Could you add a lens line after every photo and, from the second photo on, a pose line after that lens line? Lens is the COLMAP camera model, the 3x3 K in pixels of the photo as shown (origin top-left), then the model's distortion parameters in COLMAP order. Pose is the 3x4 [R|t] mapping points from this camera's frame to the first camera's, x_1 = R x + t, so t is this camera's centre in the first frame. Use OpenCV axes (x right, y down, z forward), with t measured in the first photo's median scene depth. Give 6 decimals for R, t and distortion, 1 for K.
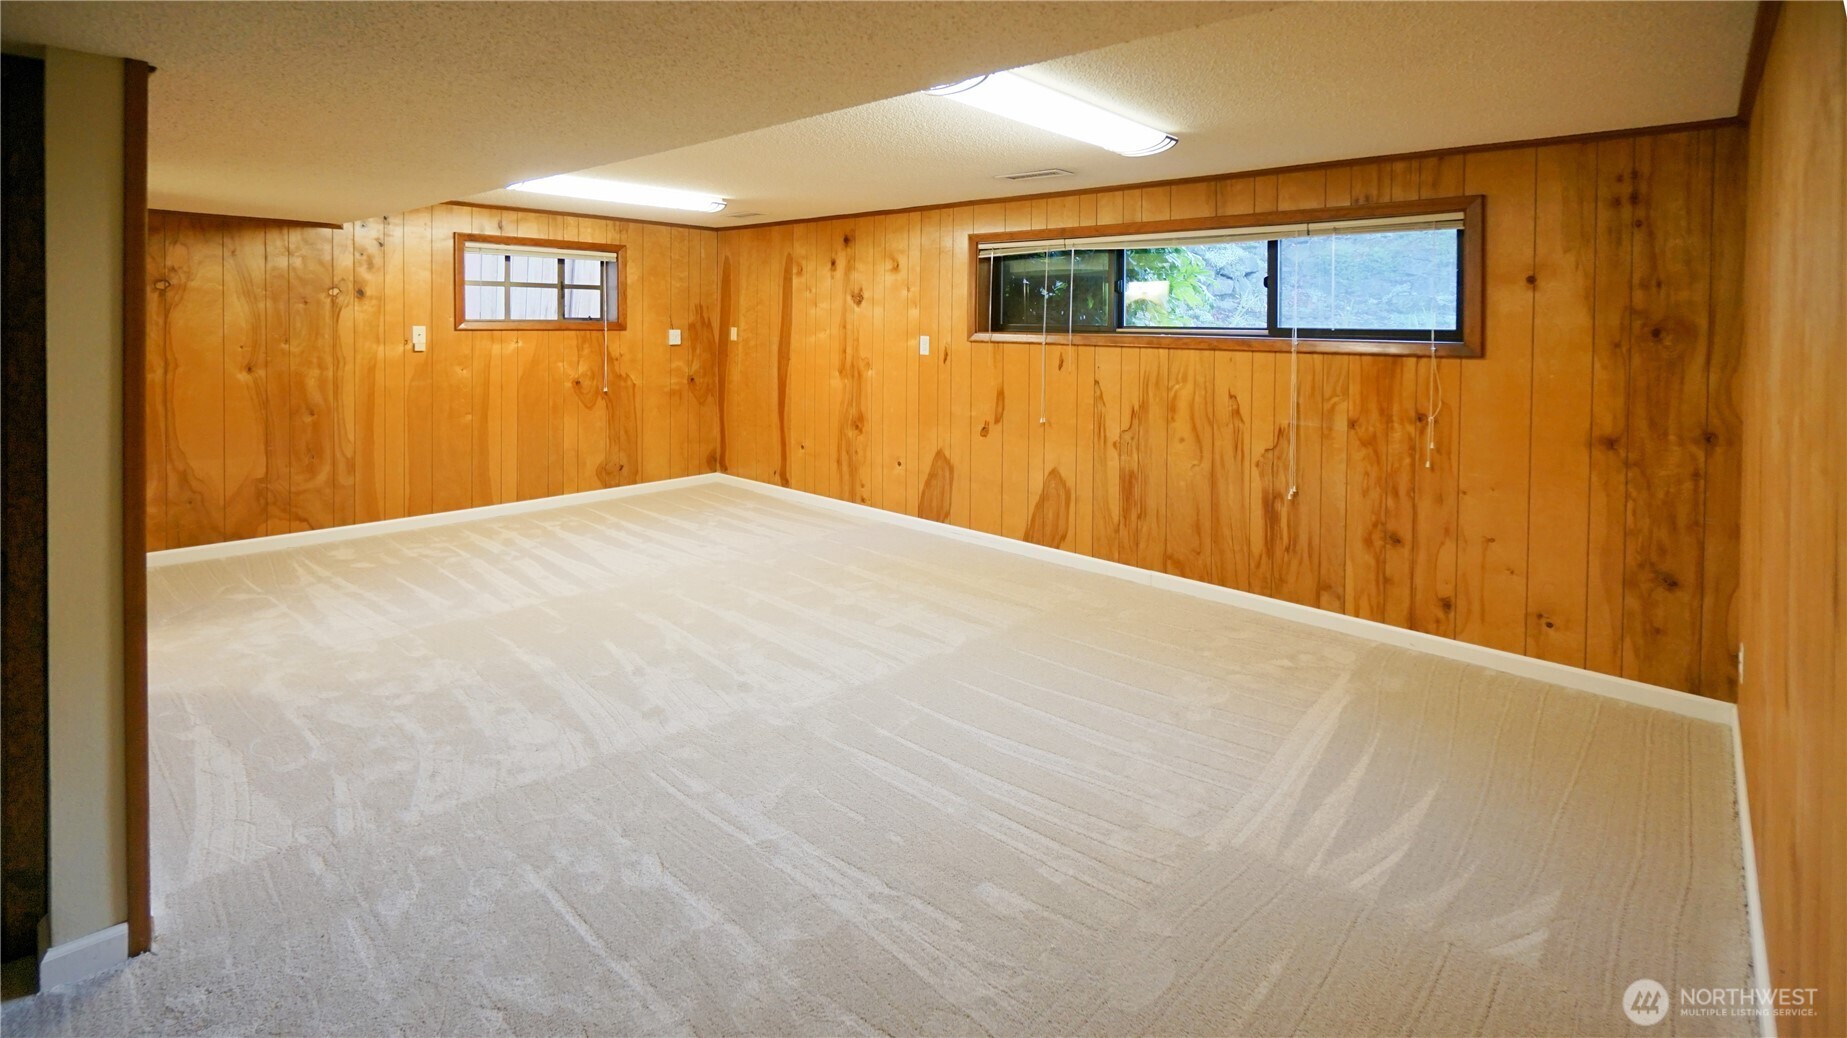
lens RADIAL K [[823.0, 0, 923.5], [0, 823.0, 519.0], [0, 0, 1]] dist [0.000244, -0.000069]
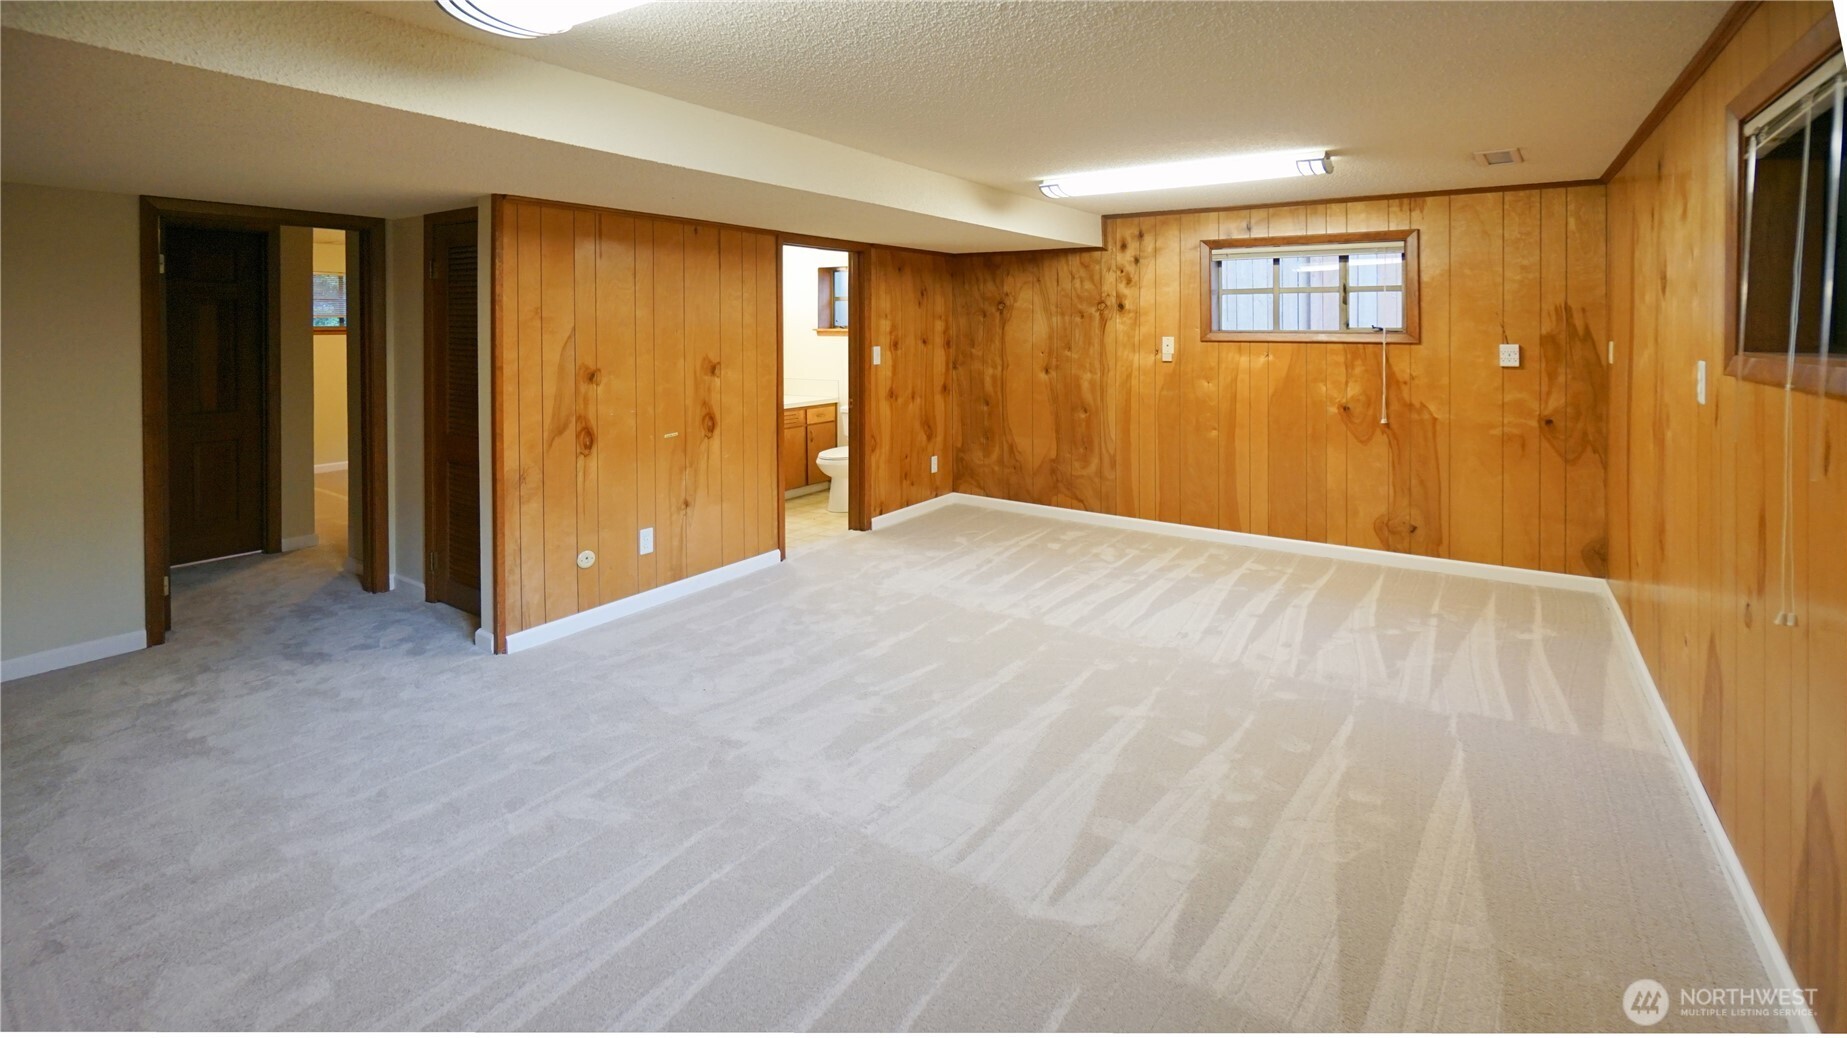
lens RADIAL K [[913.1, 0, 923.5], [0, 913.1, 519.0], [0, 0, 1]] dist [-0.000366, -0.000126]
pose [[0.123361, 0.185988, -0.974777, 0.466052], [-0.239471, 0.958830, 0.152640, -0.112179], [0.963035, 0.214601, 0.162821, 0.543032]]
